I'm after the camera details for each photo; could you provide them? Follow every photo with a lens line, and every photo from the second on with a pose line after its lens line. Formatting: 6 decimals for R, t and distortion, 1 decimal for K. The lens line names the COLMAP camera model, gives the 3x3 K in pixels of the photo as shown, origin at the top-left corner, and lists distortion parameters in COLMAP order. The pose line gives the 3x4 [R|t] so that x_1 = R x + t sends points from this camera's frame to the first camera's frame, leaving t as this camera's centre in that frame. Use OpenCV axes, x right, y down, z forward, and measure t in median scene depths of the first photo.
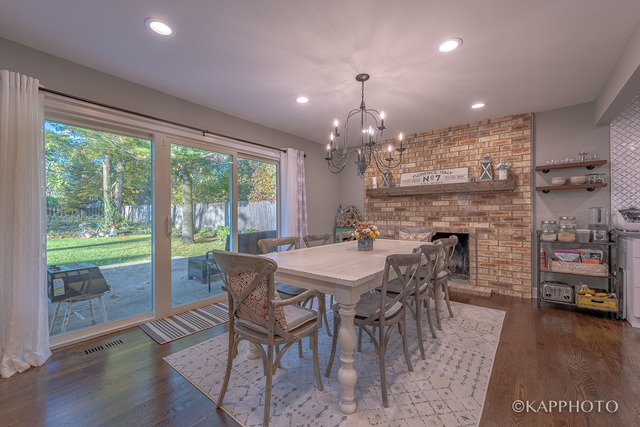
lens RADIAL K [[260.0, 0, 320.0], [0, 260.0, 213.5], [0, 0, 1]] dist [-0.002814, -0.000659]
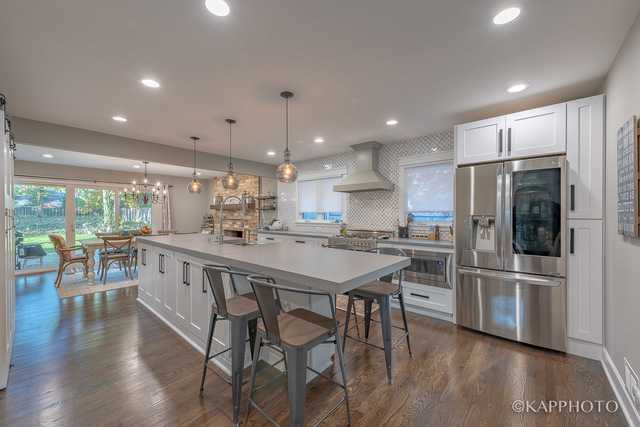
lens RADIAL K [[251.8, 0, 317.2], [0, 251.8, 215.4], [0, 0, 1]] dist [0.002400, 0.000131]
pose [[0.998779, 0.002650, -0.049336, 1.554912], [-0.002252, 0.999964, 0.008122, -0.066596], [0.049356, -0.008001, 0.998749, -1.011279]]
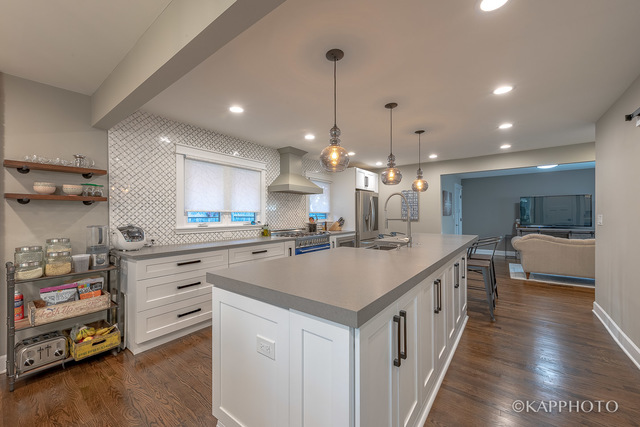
lens RADIAL K [[251.8, 0, 317.2], [0, 251.8, 215.4], [0, 0, 1]] dist [0.002400, 0.000131]
pose [[-0.023841, 0.002280, 0.999713, 0.240209], [0.001587, 0.999996, -0.002243, -0.051999], [-0.999715, 0.001533, -0.023844, 0.305530]]
